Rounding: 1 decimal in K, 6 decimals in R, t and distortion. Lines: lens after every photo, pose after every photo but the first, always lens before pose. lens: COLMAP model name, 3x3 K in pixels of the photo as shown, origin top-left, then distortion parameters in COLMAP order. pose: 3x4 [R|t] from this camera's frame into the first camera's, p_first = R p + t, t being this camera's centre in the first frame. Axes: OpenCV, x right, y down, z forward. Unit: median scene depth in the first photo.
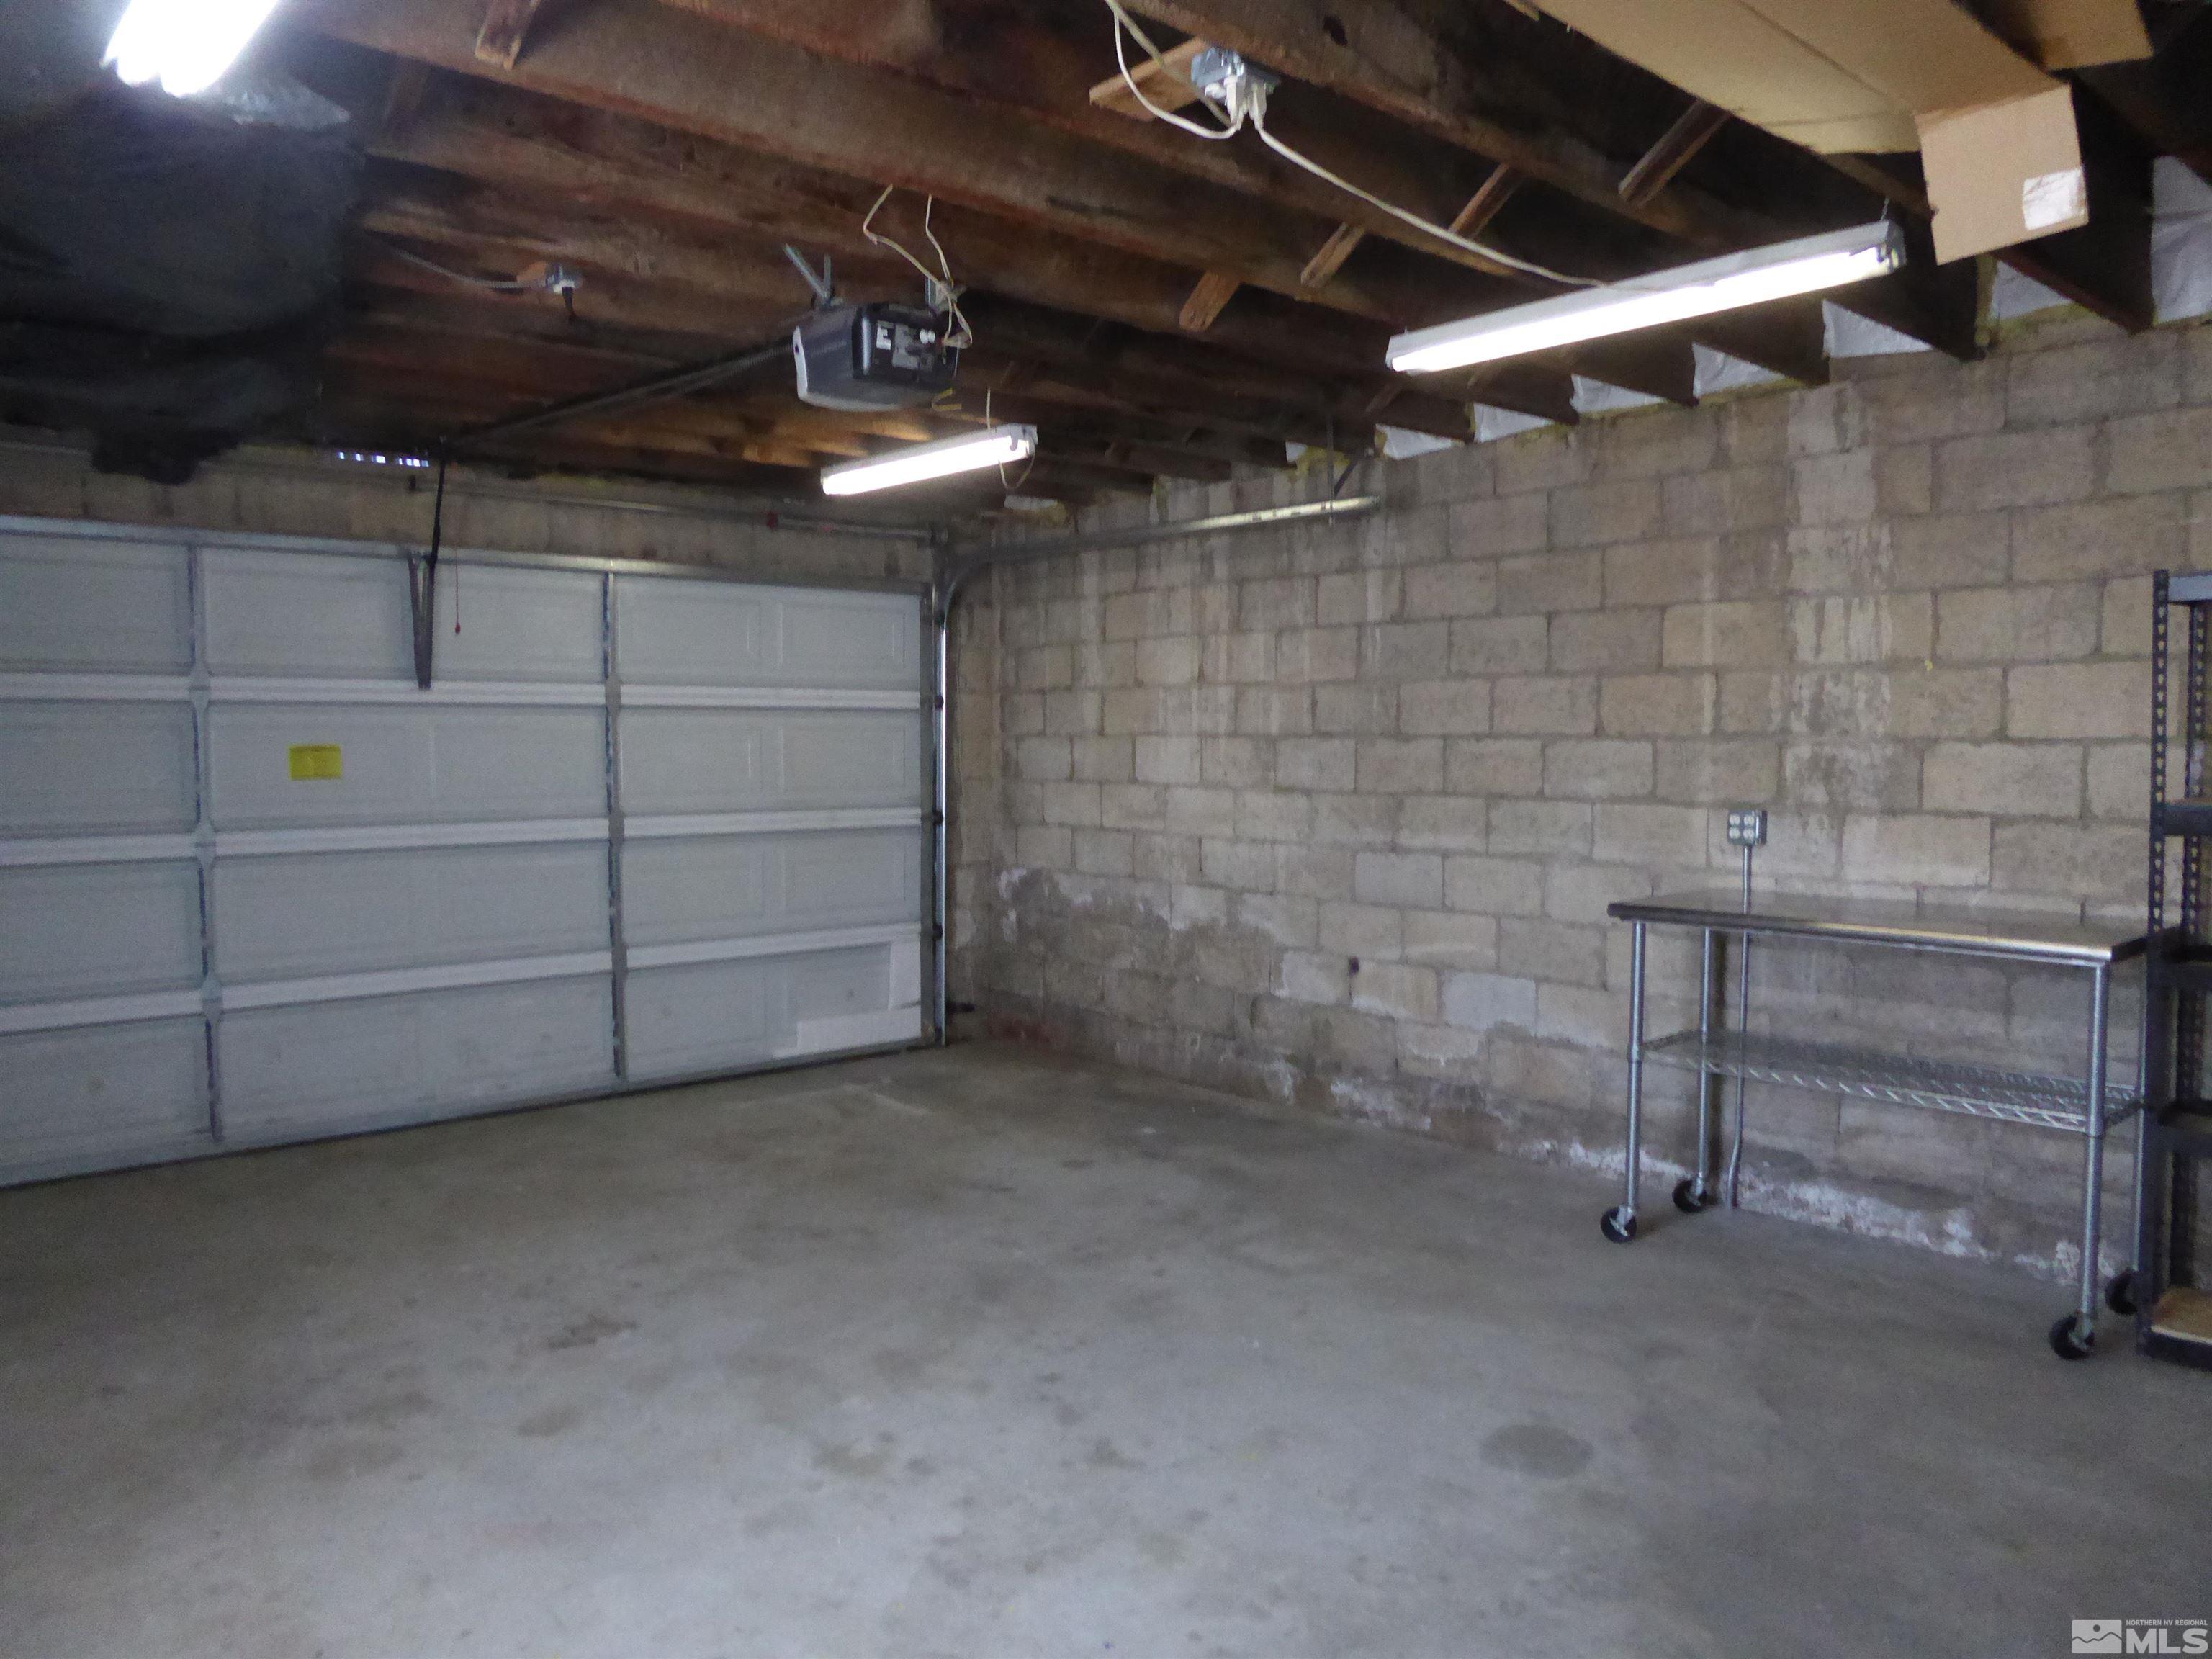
lens RADIAL K [[1554.3, 0, 1111.4], [0, 1554.3, 833.4], [0, 0, 1]] dist [-0.050209, 0.017111]
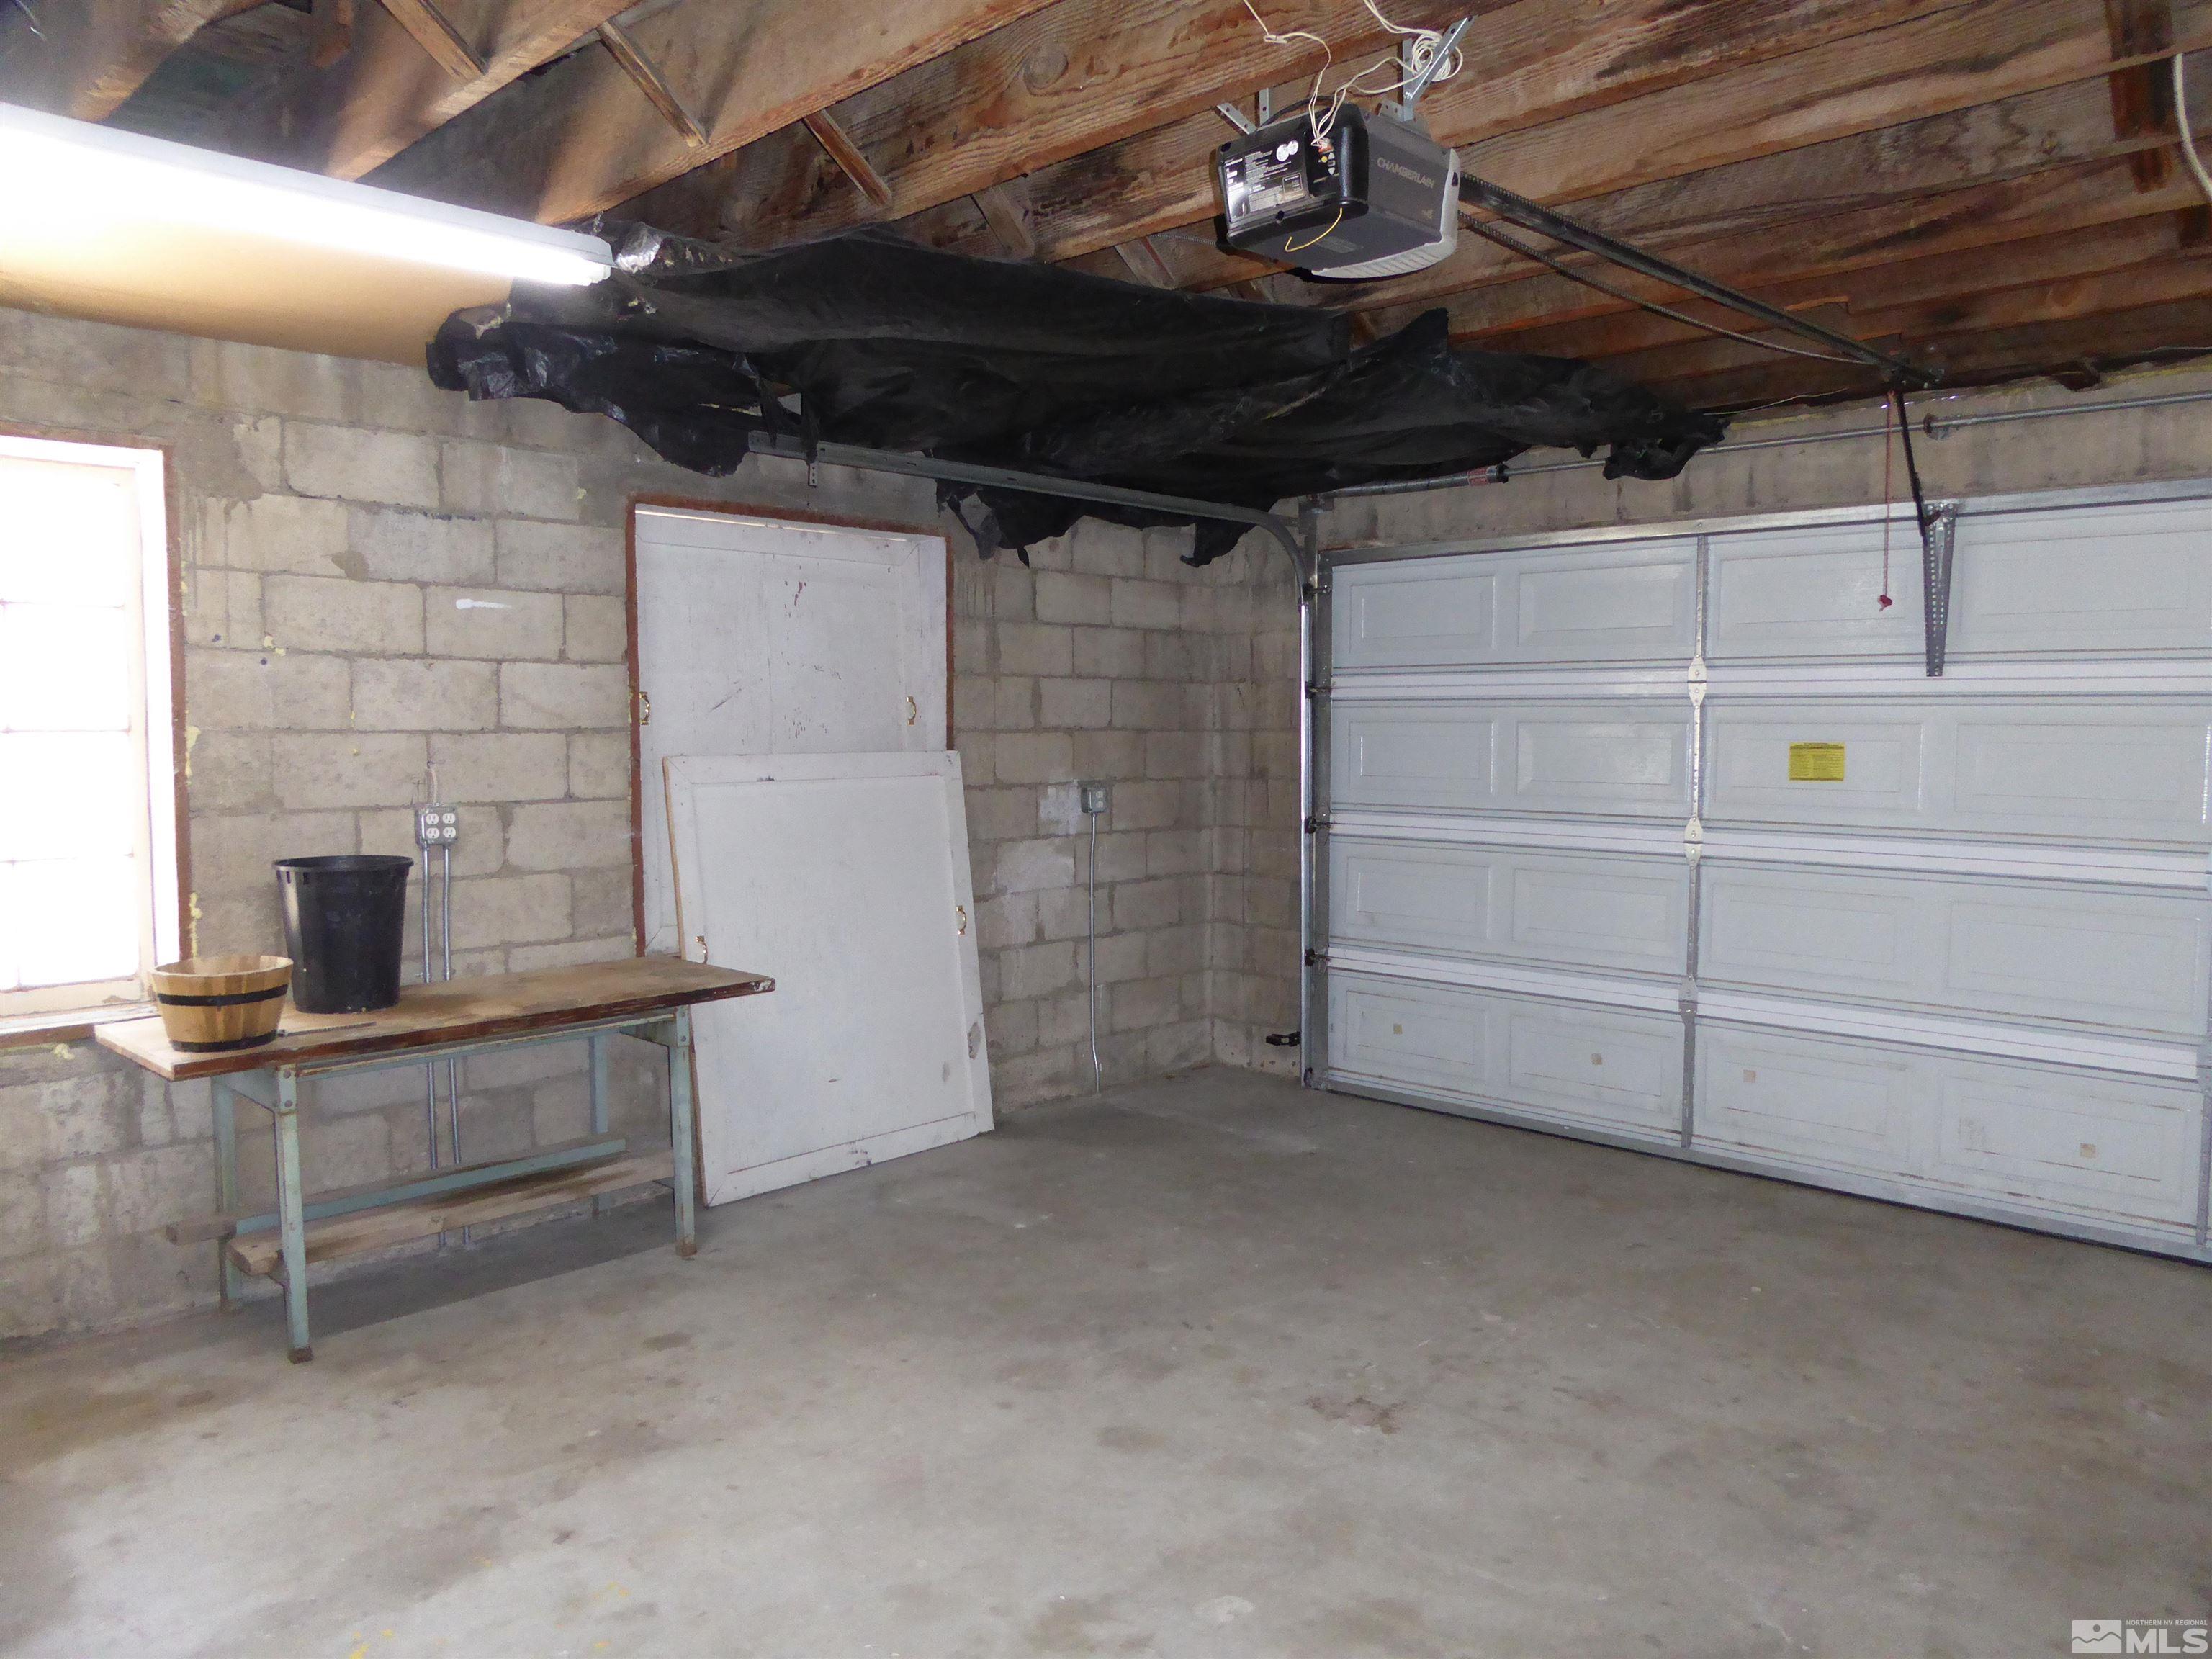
lens RADIAL K [[1554.3, 0, 1109.1], [0, 1554.3, 825.0], [0, 0, 1]] dist [-0.050209, 0.017111]
pose [[0.092826, 0.061583, -0.993776, 0.490479], [-0.068260, 0.996131, 0.055353, -0.045684], [0.993340, 0.062697, 0.096670, 0.743565]]
